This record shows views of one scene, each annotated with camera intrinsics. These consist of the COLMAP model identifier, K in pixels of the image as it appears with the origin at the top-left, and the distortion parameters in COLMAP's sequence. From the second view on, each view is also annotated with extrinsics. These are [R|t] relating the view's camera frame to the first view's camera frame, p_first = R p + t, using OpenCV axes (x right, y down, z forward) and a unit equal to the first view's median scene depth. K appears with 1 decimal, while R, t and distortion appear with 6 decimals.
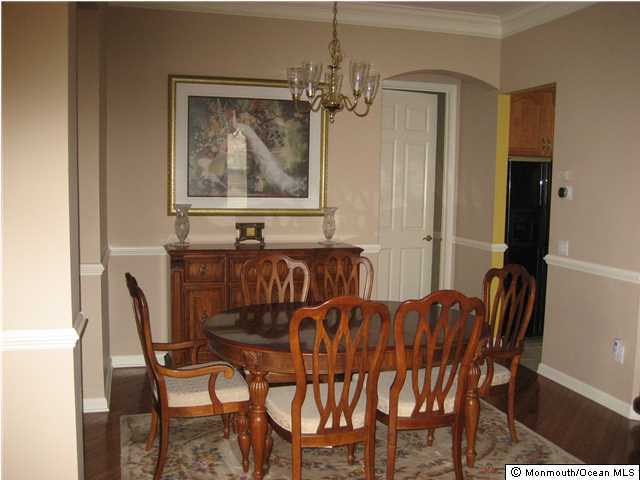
lens RADIAL K [[657.9, 0, 318.1], [0, 657.9, 238.9], [0, 0, 1]] dist [-0.079365, 0.000000]
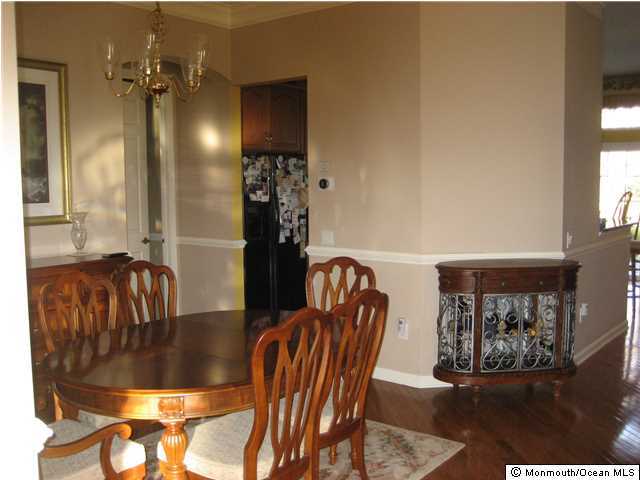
lens RADIAL K [[657.9, 0, 320.1], [0, 657.9, 241.0], [0, 0, 1]] dist [-0.079365, 0.000000]
pose [[0.812488, -0.081040, 0.577317, -0.213784], [0.077769, 0.996507, 0.030435, -0.012861], [-0.577767, 0.020169, 0.815952, 0.145431]]
